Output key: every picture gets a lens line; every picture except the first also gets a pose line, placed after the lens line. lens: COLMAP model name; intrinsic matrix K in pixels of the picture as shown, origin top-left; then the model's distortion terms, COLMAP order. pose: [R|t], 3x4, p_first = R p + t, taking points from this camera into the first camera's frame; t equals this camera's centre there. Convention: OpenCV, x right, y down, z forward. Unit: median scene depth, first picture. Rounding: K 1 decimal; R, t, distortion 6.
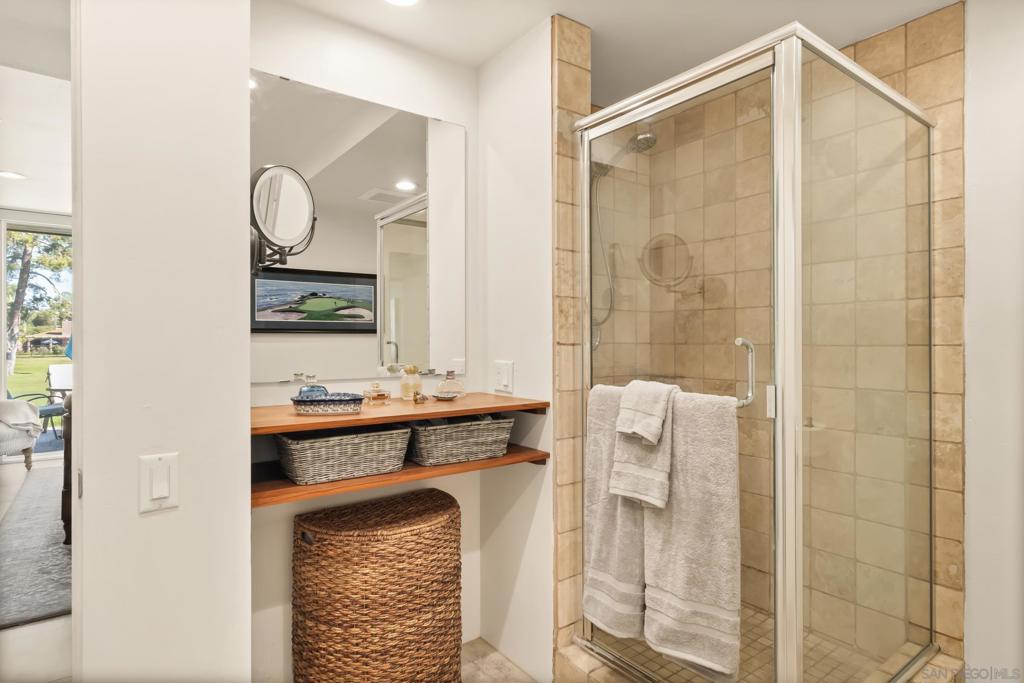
lens RADIAL K [[551.6, 0, 512.0], [0, 551.6, 341.5], [0, 0, 1]] dist [-0.000683, 0.000181]
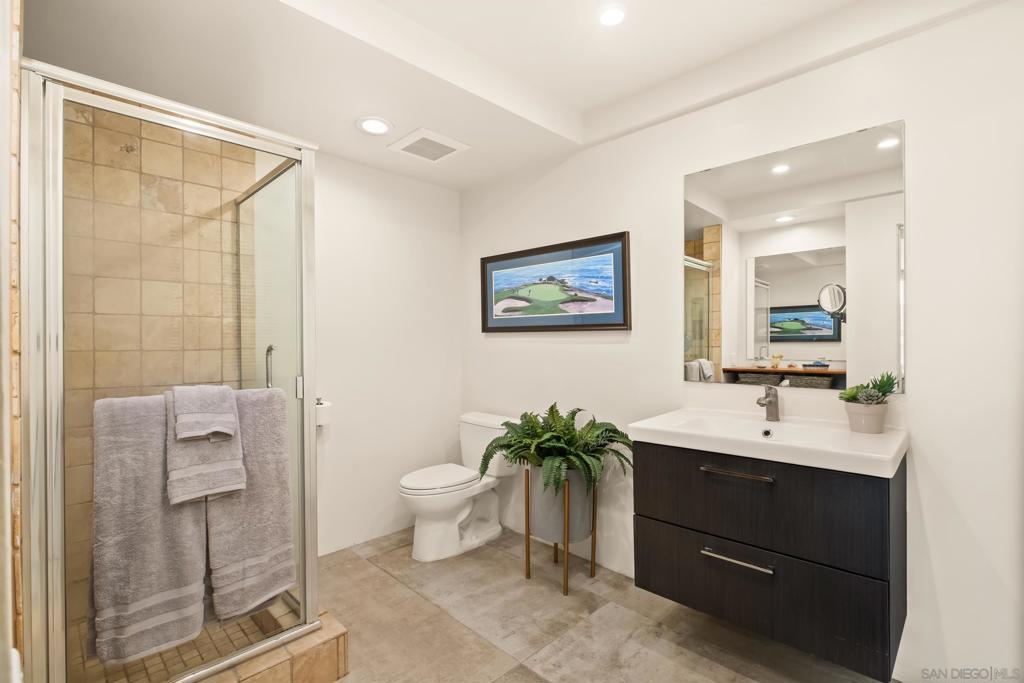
lens RADIAL K [[476.6, 0, 512.0], [0, 476.6, 341.5], [0, 0, 1]] dist [-0.013769, 0.000519]
pose [[-0.147725, 0.003863, 0.989021, -0.617134], [0.004106, 0.999986, -0.003293, -0.005992], [-0.989020, 0.003574, -0.147739, 0.435666]]
